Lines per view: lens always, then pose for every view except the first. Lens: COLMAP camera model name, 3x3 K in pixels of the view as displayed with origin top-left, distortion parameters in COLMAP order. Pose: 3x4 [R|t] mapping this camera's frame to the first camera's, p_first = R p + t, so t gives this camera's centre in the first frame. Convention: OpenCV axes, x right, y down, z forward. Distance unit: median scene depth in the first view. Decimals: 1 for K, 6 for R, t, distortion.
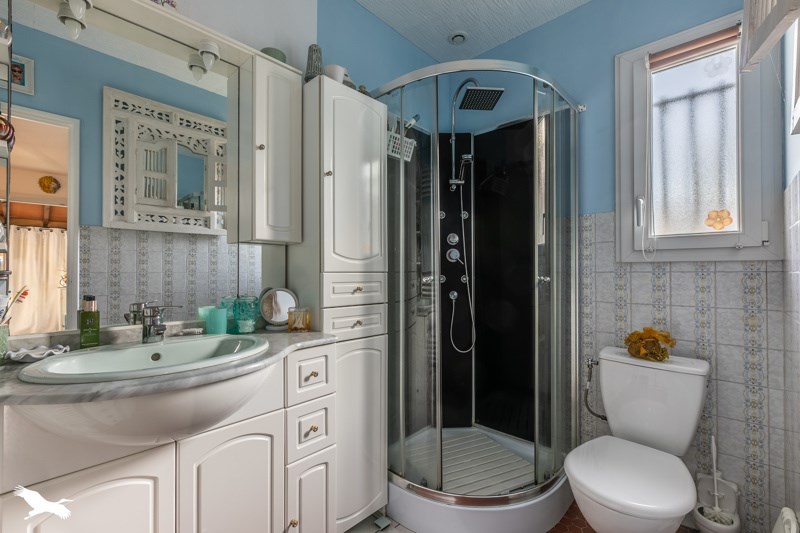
lens RADIAL K [[354.8, 0, 401.6], [0, 354.8, 267.7], [0, 0, 1]] dist [-0.001005, -0.000602]
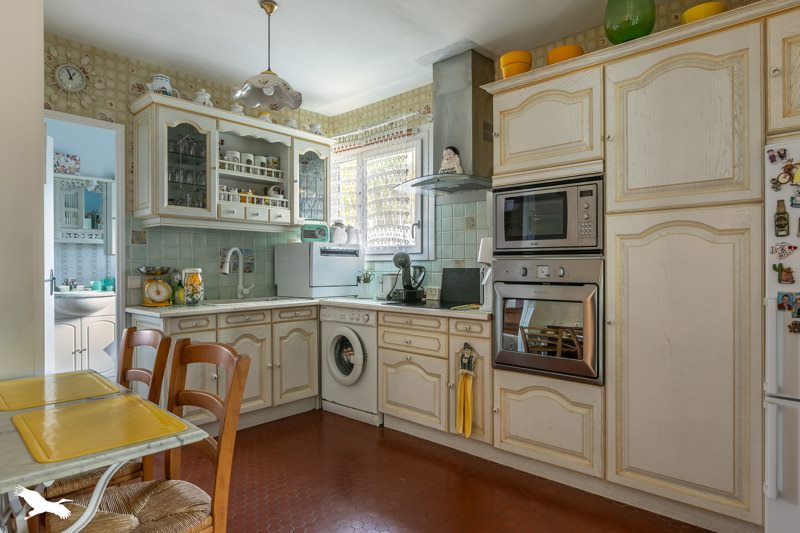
lens RADIAL K [[487.7, 0, 397.3], [0, 487.7, 267.0], [0, 0, 1]] dist [0.003965, 0.001268]
pose [[0.999910, -0.003891, -0.012807, 0.895518], [0.004077, 0.999886, 0.014544, -0.016022], [0.012749, -0.014595, 0.999812, -1.324587]]
